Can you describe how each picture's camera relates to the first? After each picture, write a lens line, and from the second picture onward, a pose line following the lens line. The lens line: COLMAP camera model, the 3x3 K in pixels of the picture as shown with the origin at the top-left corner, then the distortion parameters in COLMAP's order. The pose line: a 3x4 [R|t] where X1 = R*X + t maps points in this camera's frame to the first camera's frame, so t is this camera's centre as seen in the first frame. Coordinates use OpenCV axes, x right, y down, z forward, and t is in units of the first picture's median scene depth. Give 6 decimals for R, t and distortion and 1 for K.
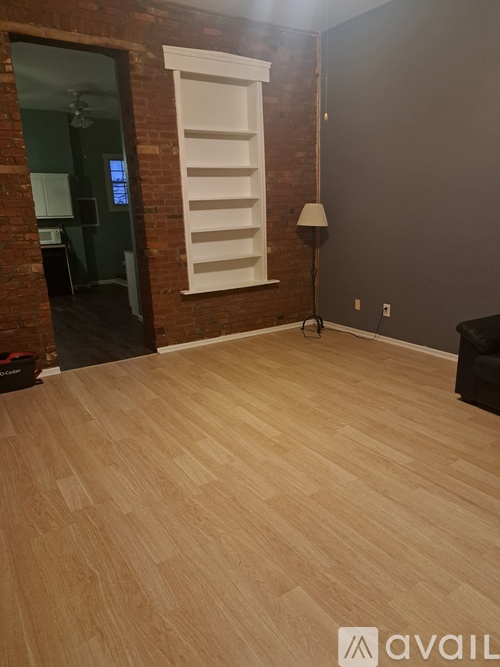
lens RADIAL K [[475.4, 0, 255.0], [0, 475.4, 334.3], [0, 0, 1]] dist [0.093765, -0.094836]
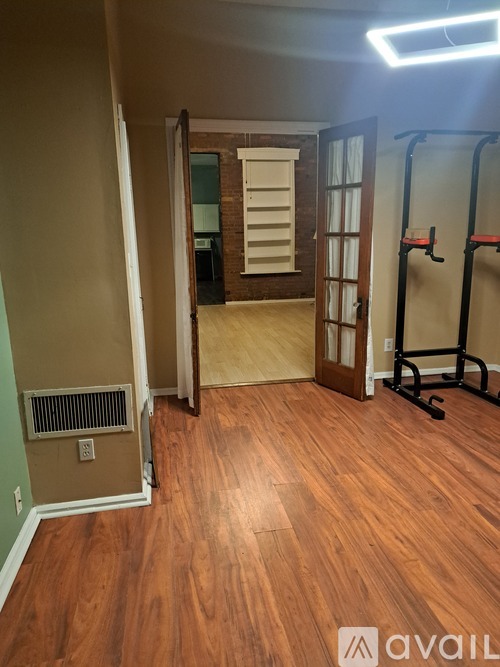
lens RADIAL K [[475.4, 0, 255.0], [0, 475.4, 334.3], [0, 0, 1]] dist [0.093765, -0.094836]
pose [[0.924261, 0.098849, -0.368741, 0.692600], [-0.108642, 0.994064, -0.005834, 0.175997], [0.365975, 0.045453, 0.929514, -0.794835]]
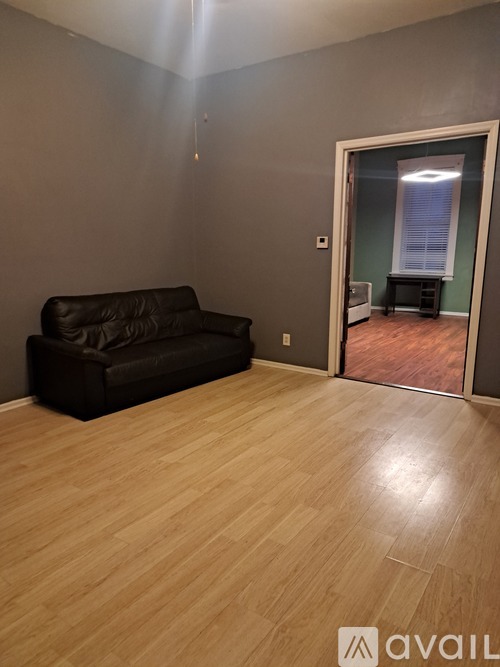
lens RADIAL K [[475.4, 0, 255.0], [0, 475.4, 334.3], [0, 0, 1]] dist [0.093765, -0.094836]
pose [[-0.377738, -0.148313, 0.913957, -0.576688], [0.251155, 0.933668, 0.255314, -0.193614], [-0.891199, 0.325986, -0.315432, 0.825515]]
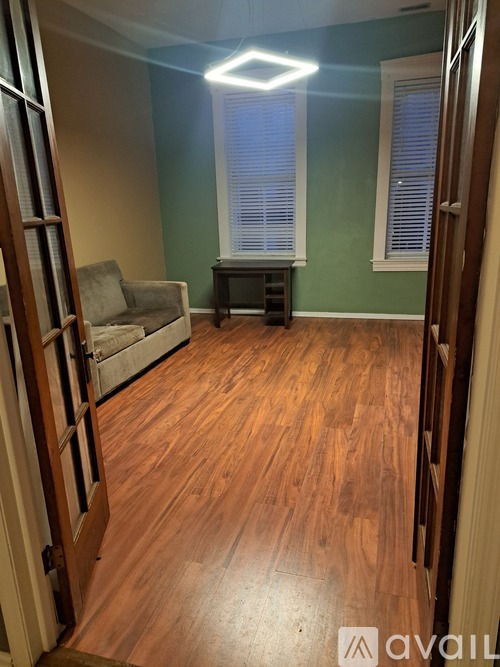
lens RADIAL K [[475.4, 0, 255.0], [0, 475.4, 334.3], [0, 0, 1]] dist [0.093765, -0.094836]
pose [[-0.649098, -0.153112, 0.745137, 0.064256], [0.246845, 0.884135, 0.396703, -0.079235], [-0.719541, 0.441432, -0.536095, 0.276777]]
